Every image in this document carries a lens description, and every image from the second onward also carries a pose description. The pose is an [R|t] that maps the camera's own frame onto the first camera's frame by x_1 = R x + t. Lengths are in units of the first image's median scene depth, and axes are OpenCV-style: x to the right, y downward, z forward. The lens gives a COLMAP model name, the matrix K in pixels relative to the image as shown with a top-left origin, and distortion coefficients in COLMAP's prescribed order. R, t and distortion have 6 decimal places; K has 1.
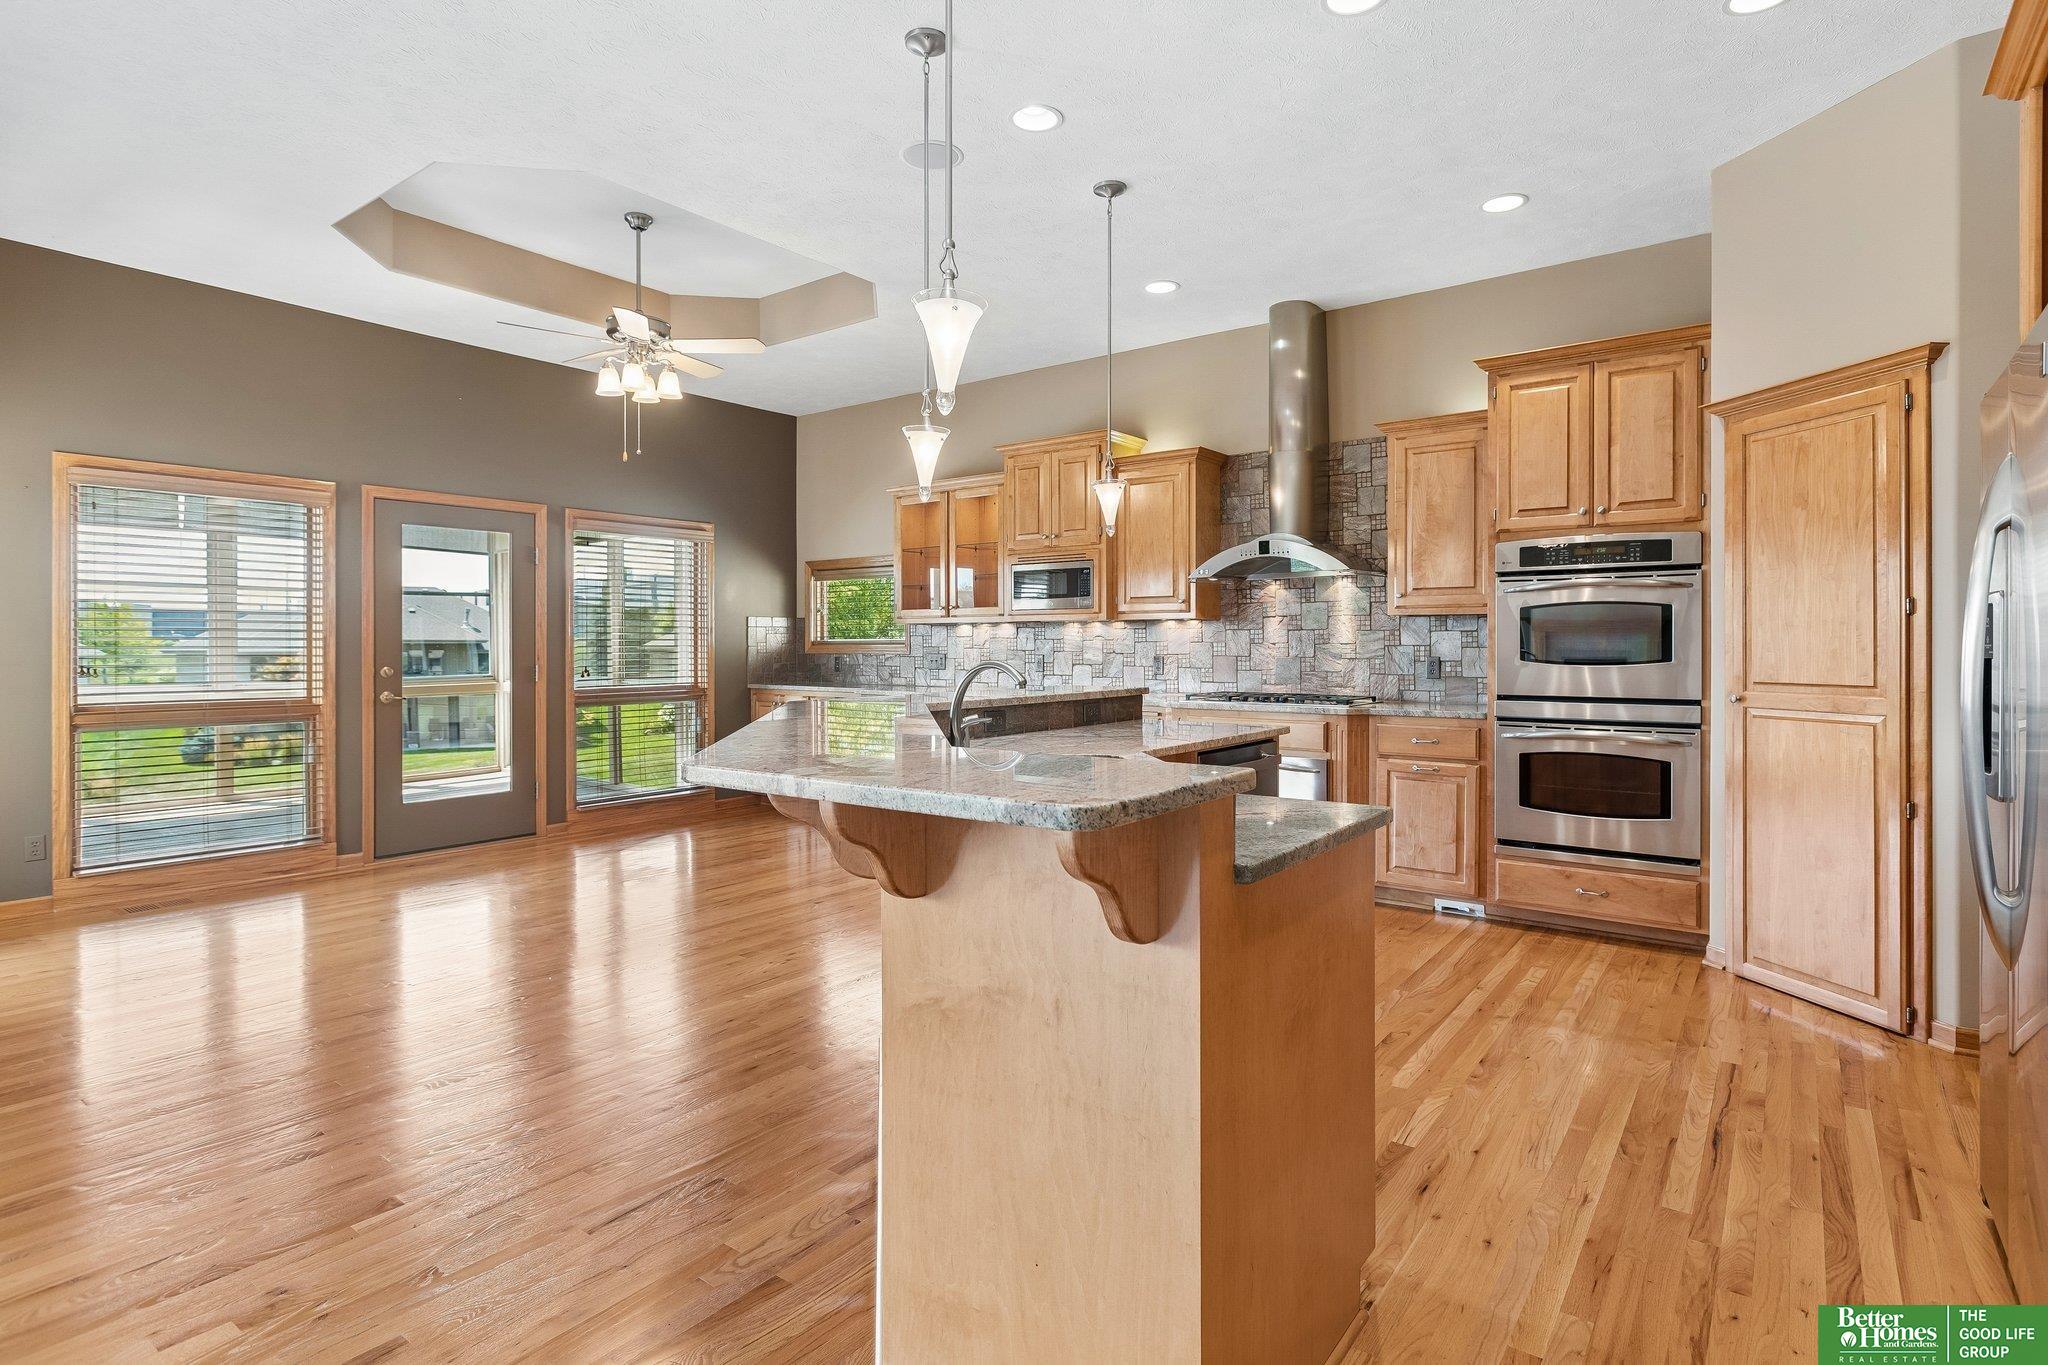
lens RADIAL K [[1029.0, 0, 1036.3], [0, 1029.0, 642.3], [0, 0, 1]] dist [-0.001057, 0.002151]
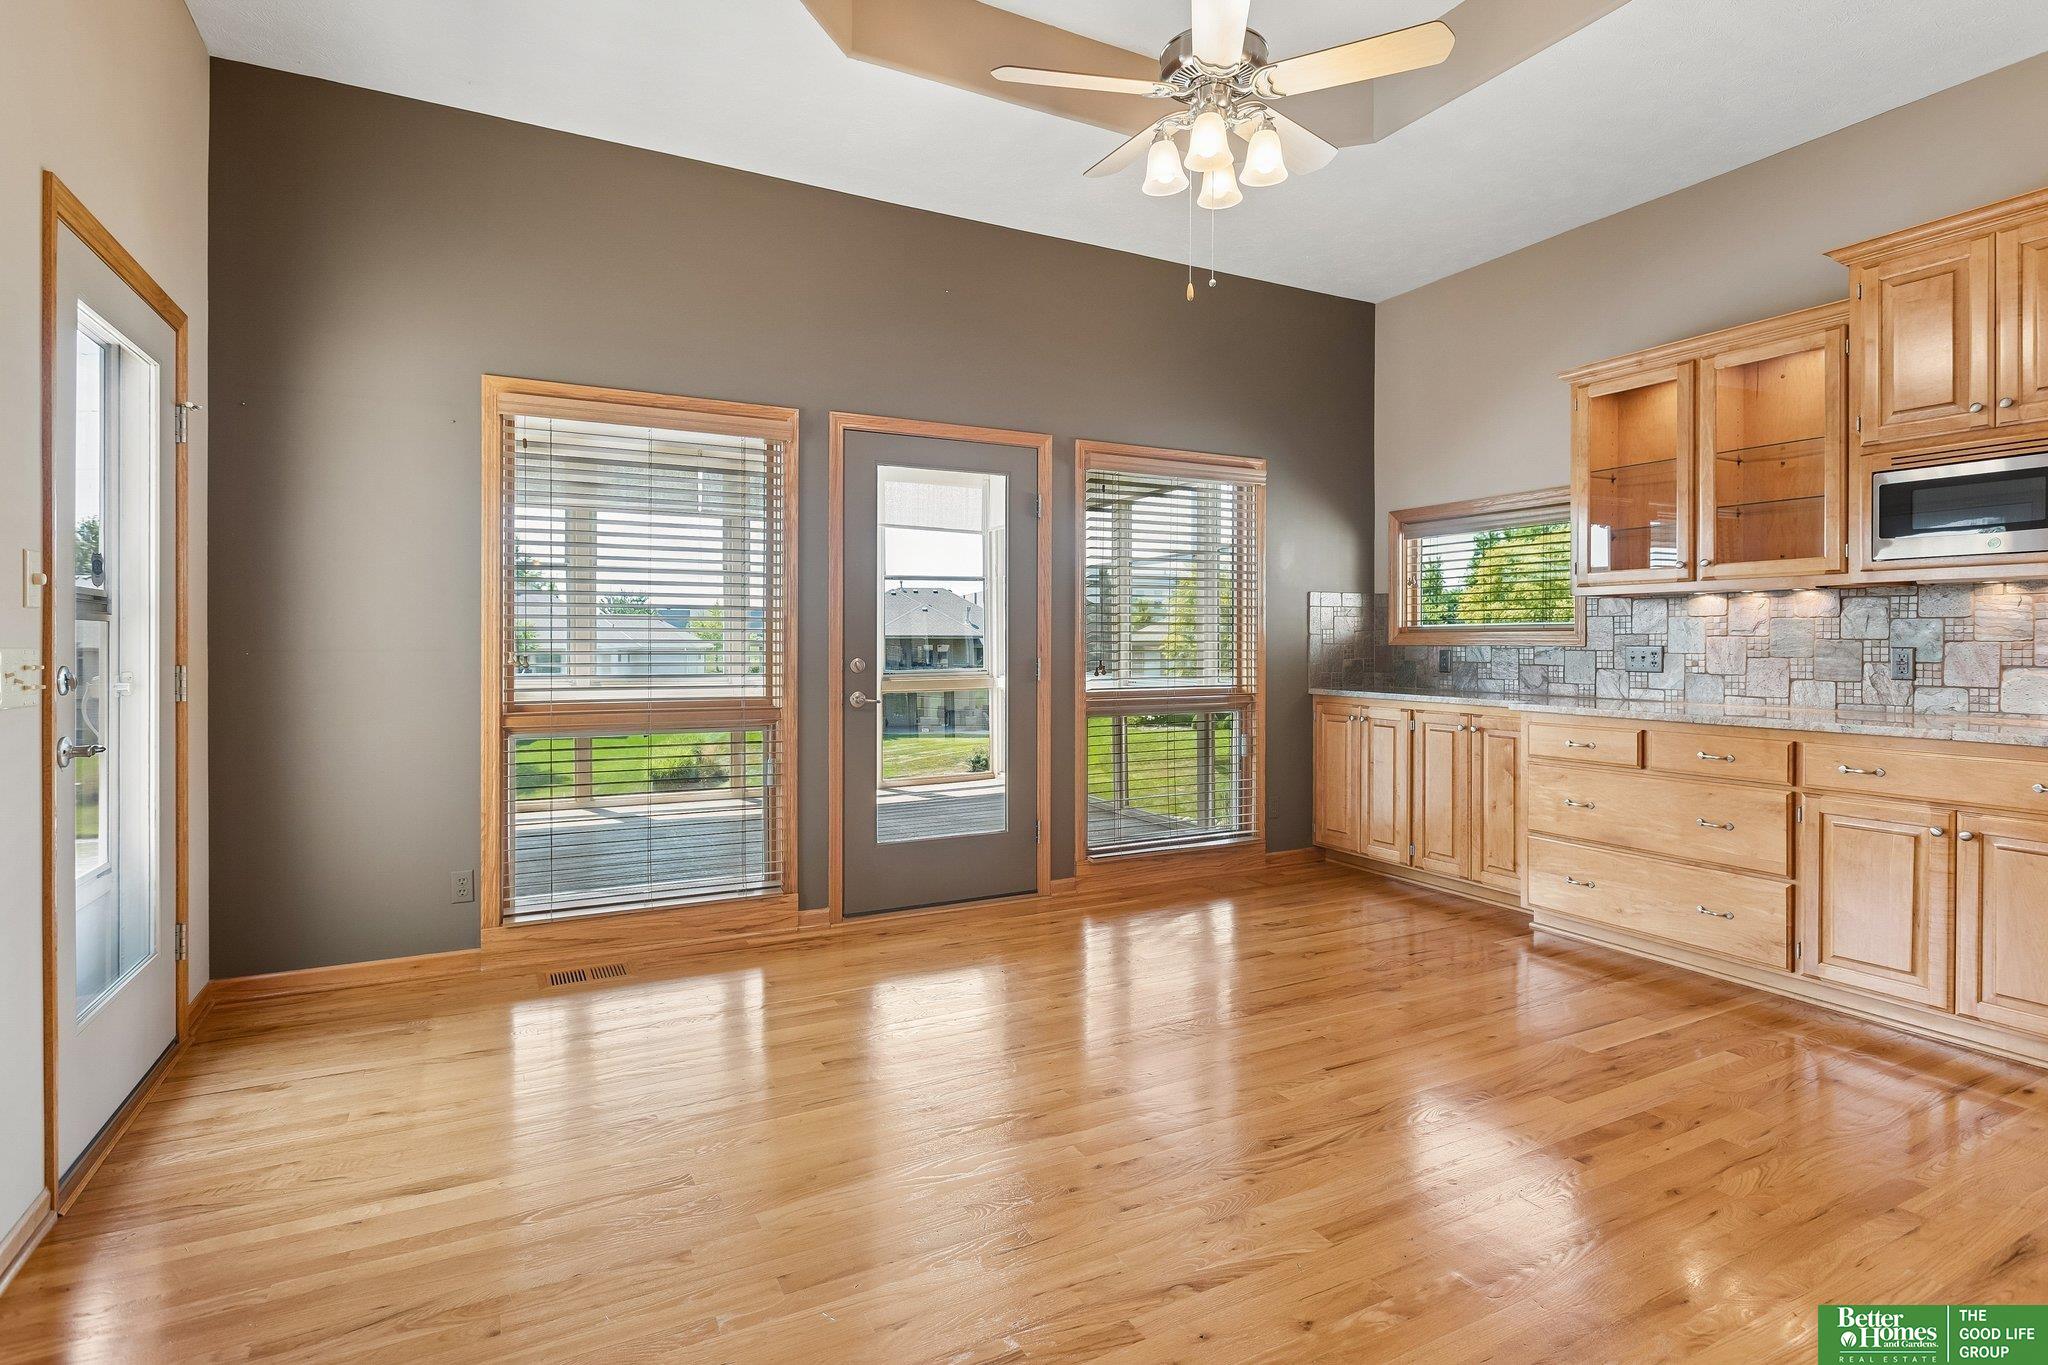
lens RADIAL K [[1029.0, 0, 1036.3], [0, 1029.0, 642.3], [0, 0, 1]] dist [-0.001057, 0.002151]
pose [[0.905008, 0.003089, -0.425384, -0.208341], [-0.002080, 0.999994, 0.002836, 0.010578], [0.425390, -0.001682, 0.905008, 0.399142]]
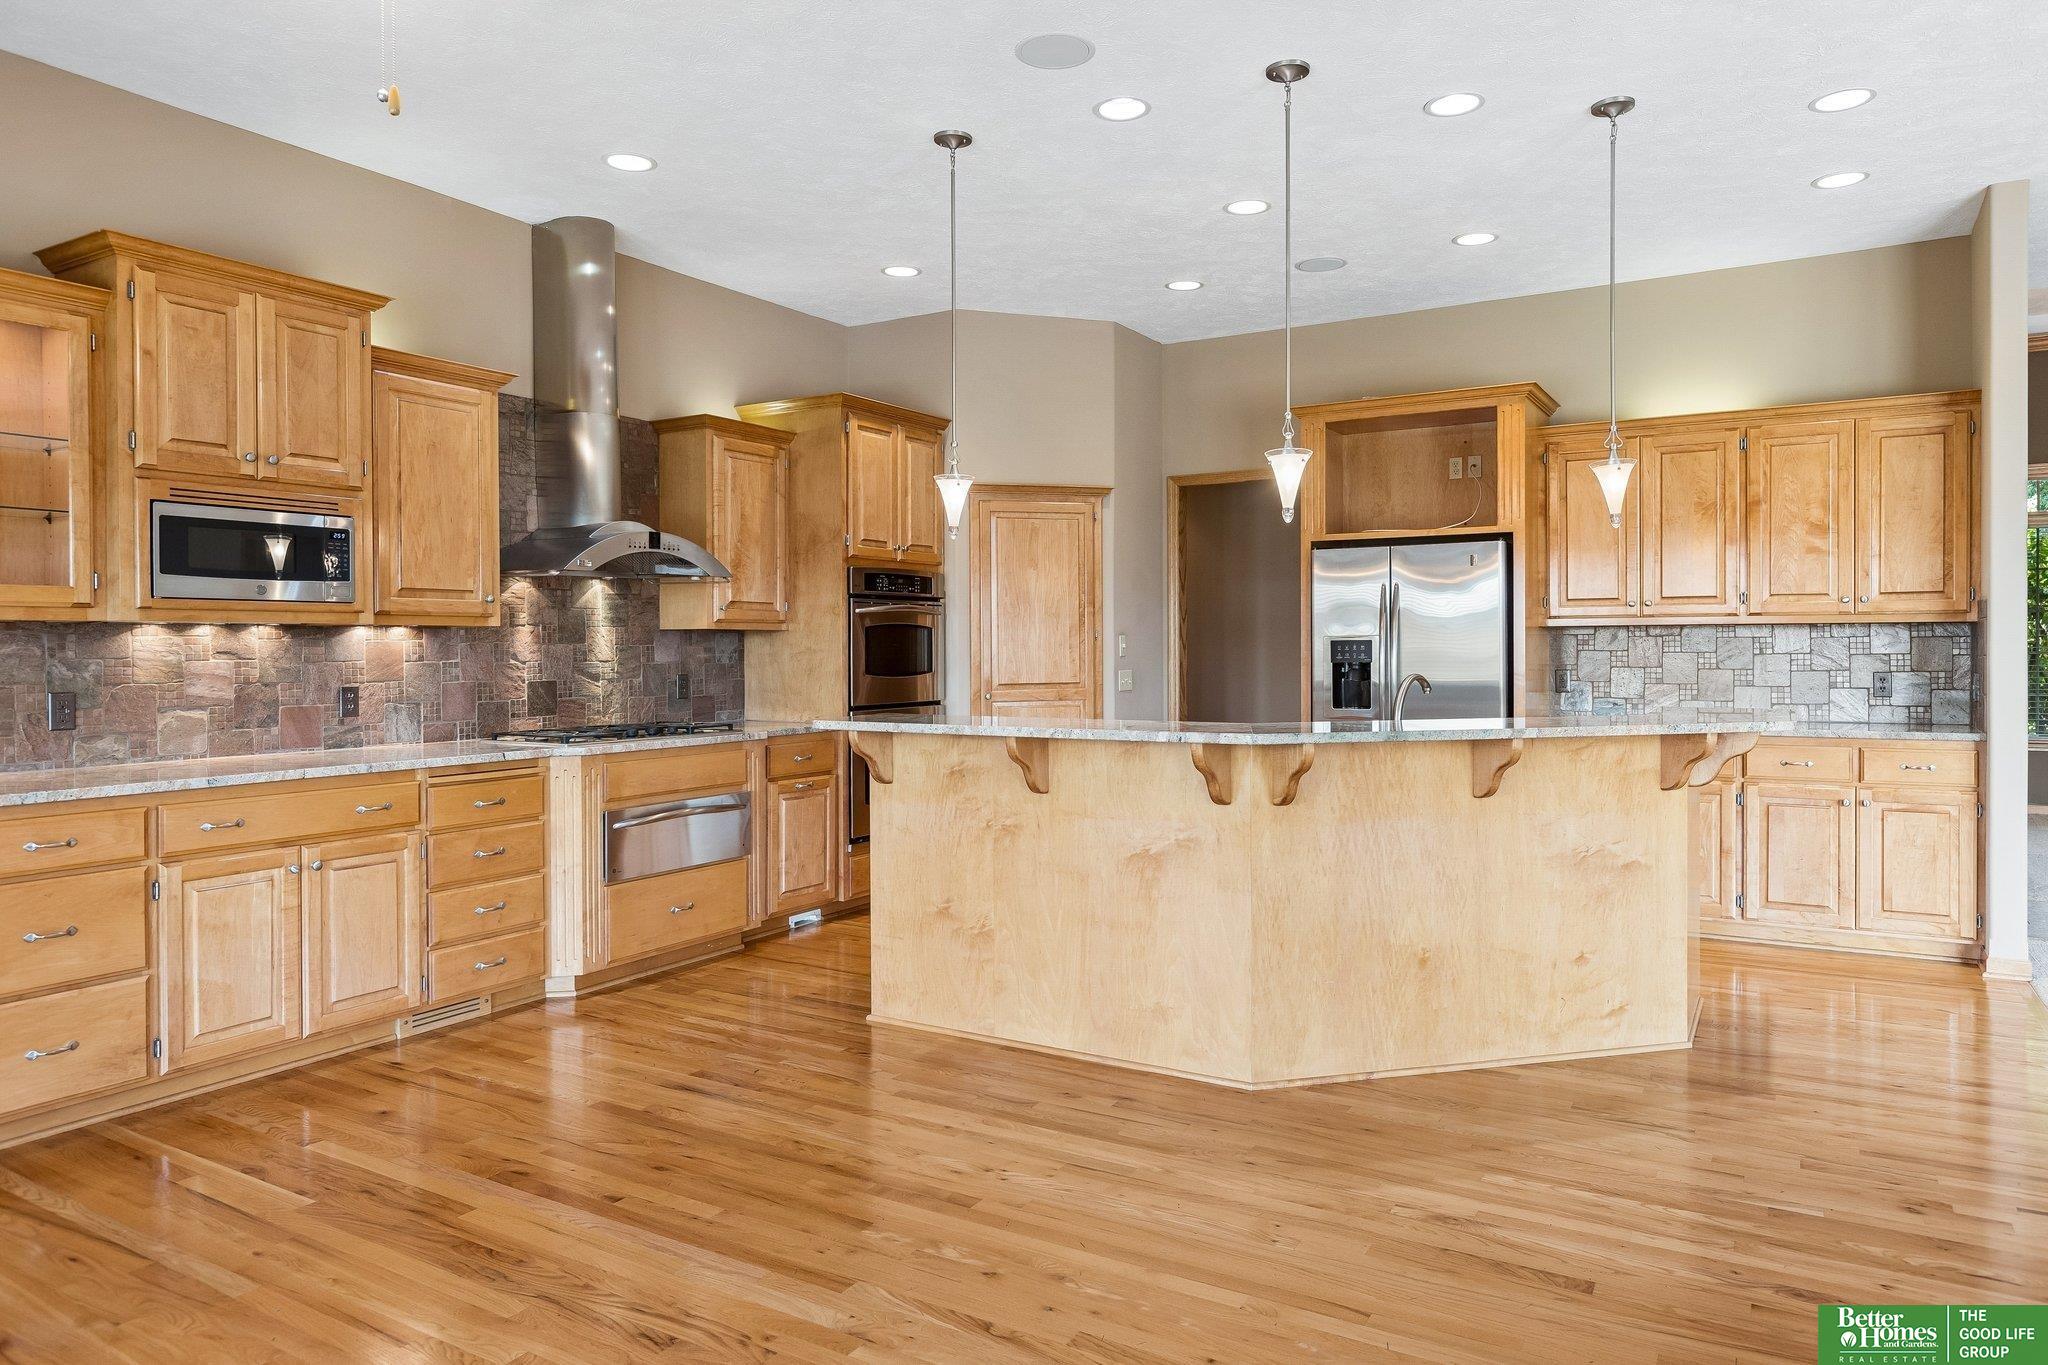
lens RADIAL K [[1292.2, 0, 1034.1], [0, 1292.2, 652.8], [0, 0, 1]] dist [-0.000517, 0.001587]
pose [[-0.101294, -0.003196, 0.994851, -0.733085], [0.003503, 0.999987, 0.003569, -0.007531], [-0.994850, 0.003846, -0.101281, 0.747781]]
